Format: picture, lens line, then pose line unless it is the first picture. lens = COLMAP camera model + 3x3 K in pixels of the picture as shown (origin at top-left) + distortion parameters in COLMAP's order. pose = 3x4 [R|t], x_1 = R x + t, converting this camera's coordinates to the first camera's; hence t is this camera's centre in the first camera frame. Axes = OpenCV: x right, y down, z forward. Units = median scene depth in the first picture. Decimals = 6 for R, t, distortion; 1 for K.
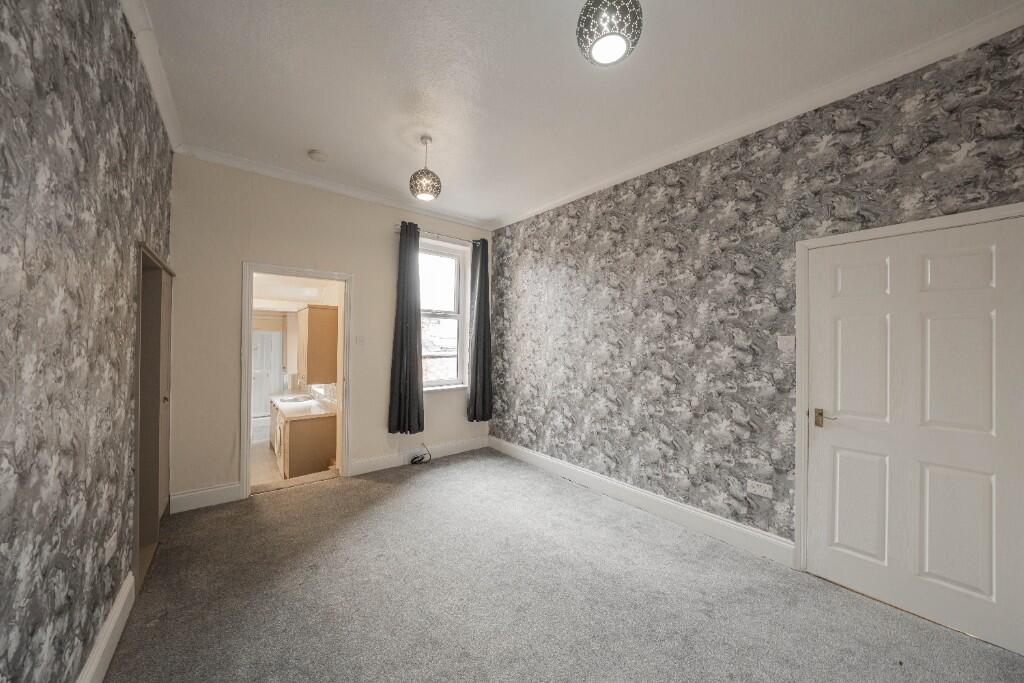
lens RADIAL K [[350.0, 0, 510.2], [0, 350.0, 344.2], [0, 0, 1]] dist [0.000550, 0.000008]
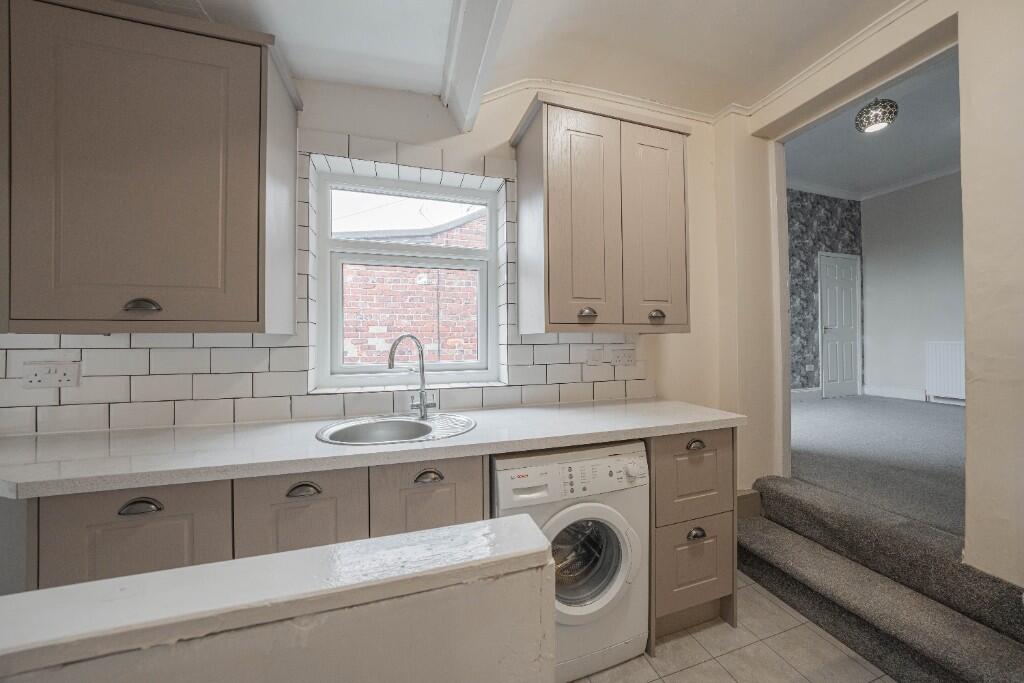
lens RADIAL K [[350.0, 0, 507.0], [0, 350.0, 339.8], [0, 0, 1]] dist [0.000550, 0.000008]
pose [[0.391488, -0.001124, 0.920182, -1.920294], [0.004034, 0.999992, -0.000495, 0.251618], [-0.920174, 0.003906, 0.391489, 1.889434]]
